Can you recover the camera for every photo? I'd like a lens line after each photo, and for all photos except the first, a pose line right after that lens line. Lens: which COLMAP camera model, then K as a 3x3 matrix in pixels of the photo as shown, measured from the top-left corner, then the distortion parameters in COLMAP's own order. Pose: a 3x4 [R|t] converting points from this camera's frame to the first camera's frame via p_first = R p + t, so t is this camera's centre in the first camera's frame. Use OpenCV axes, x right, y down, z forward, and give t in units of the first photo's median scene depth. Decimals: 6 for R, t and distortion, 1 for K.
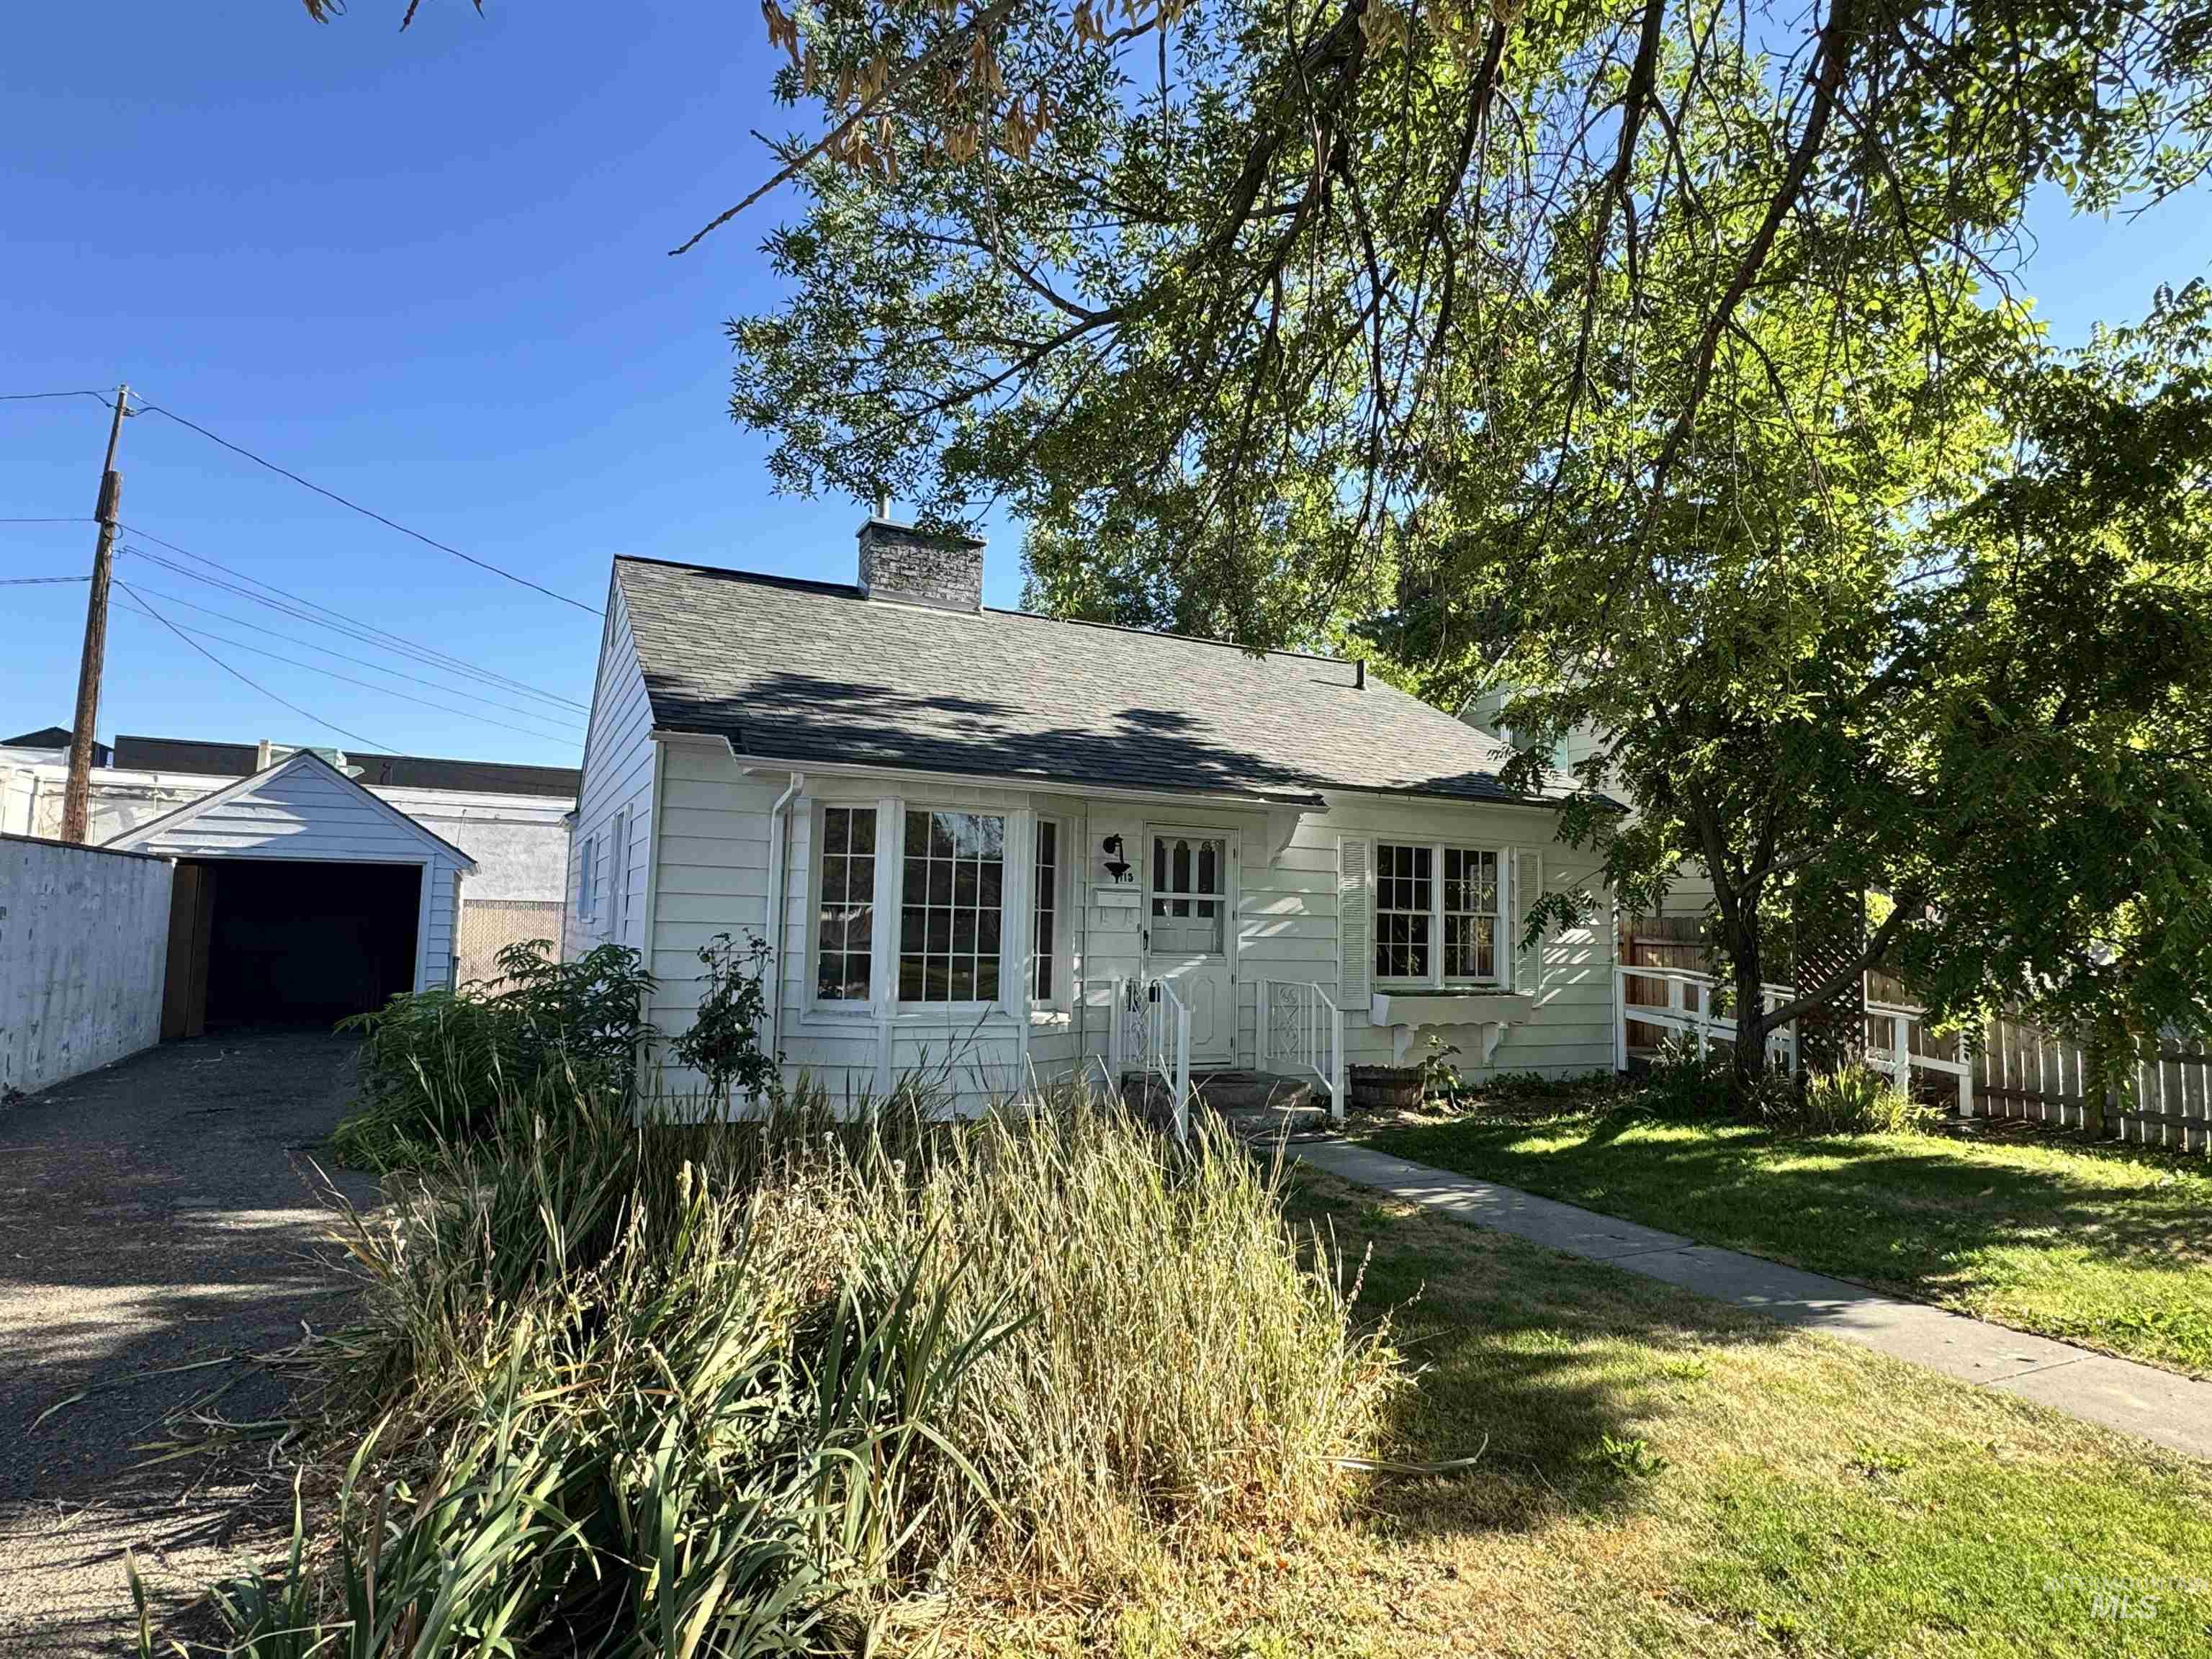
lens RADIAL K [[1235.2, 0, 1106.0], [0, 1235.2, 829.5], [0, 0, 1]] dist [0.003890, 0.000151]
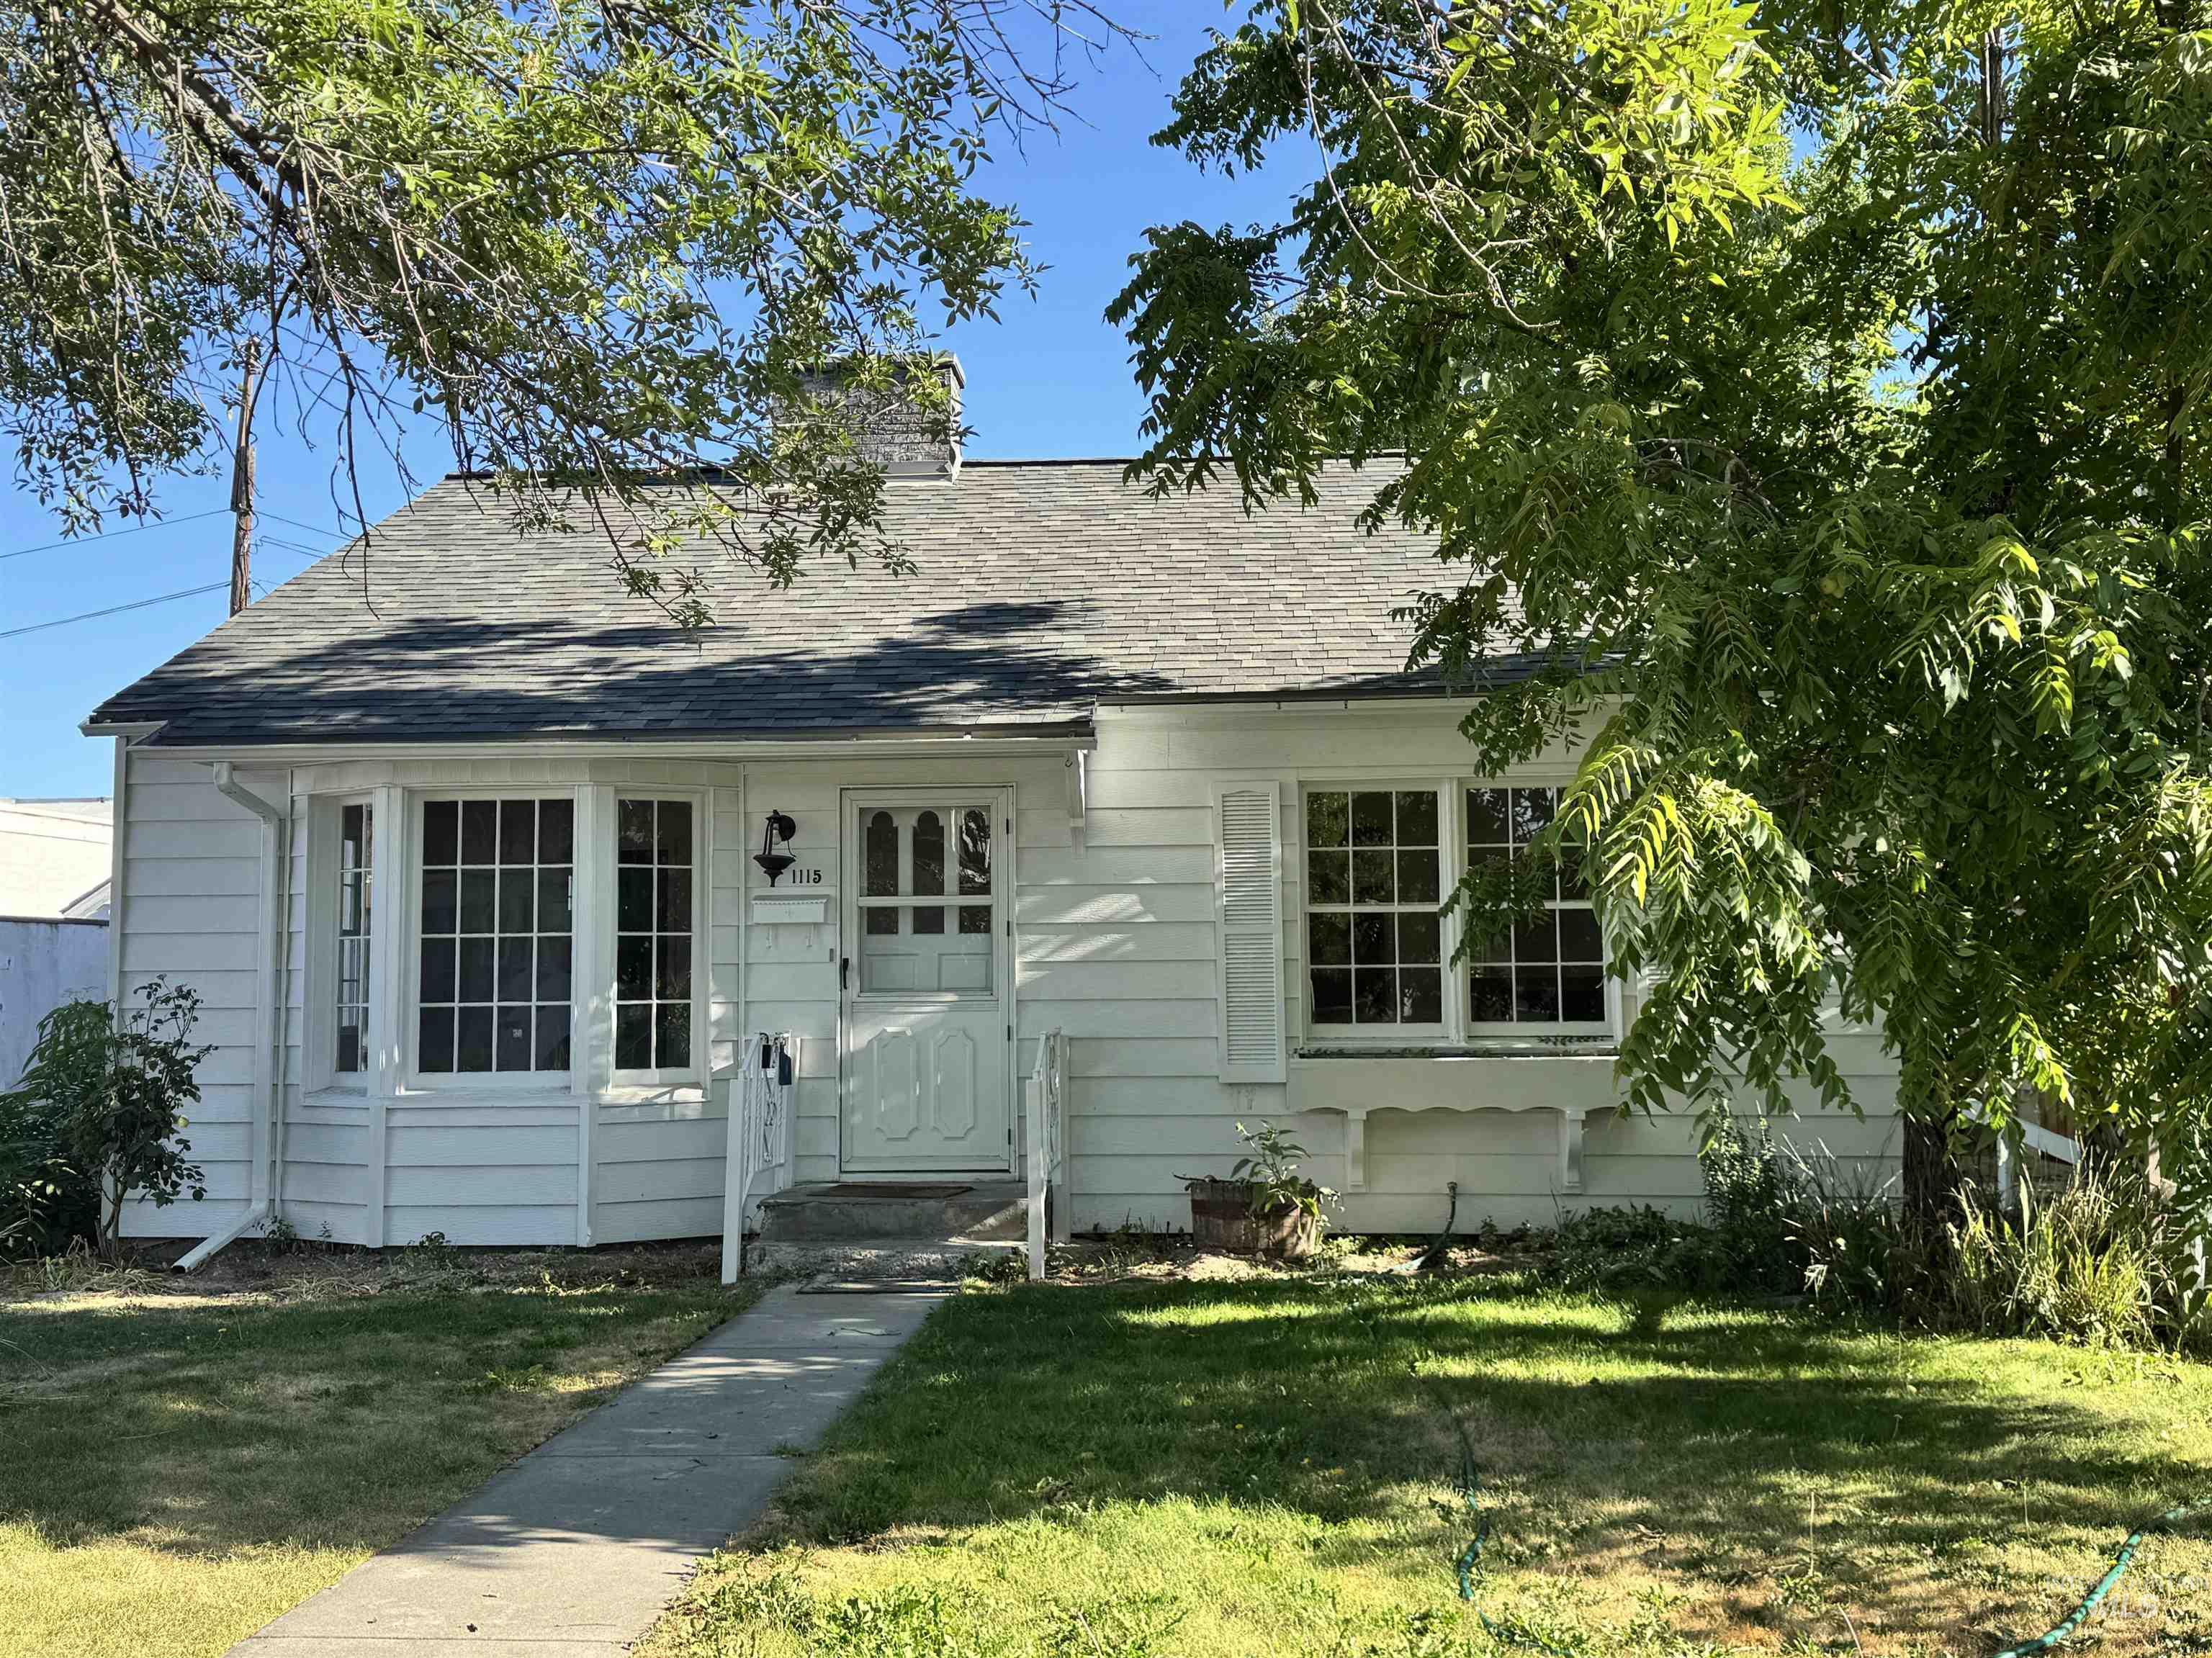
lens RADIAL K [[2098.8, 0, 1106.0], [0, 2098.8, 829.0], [0, 0, 1]] dist [0.198256, -0.395860]
pose [[0.859271, -0.069976, -0.506712, 0.678800], [0.071363, 0.997310, -0.016710, 0.041845], [0.506518, -0.021802, 0.861954, 0.131555]]
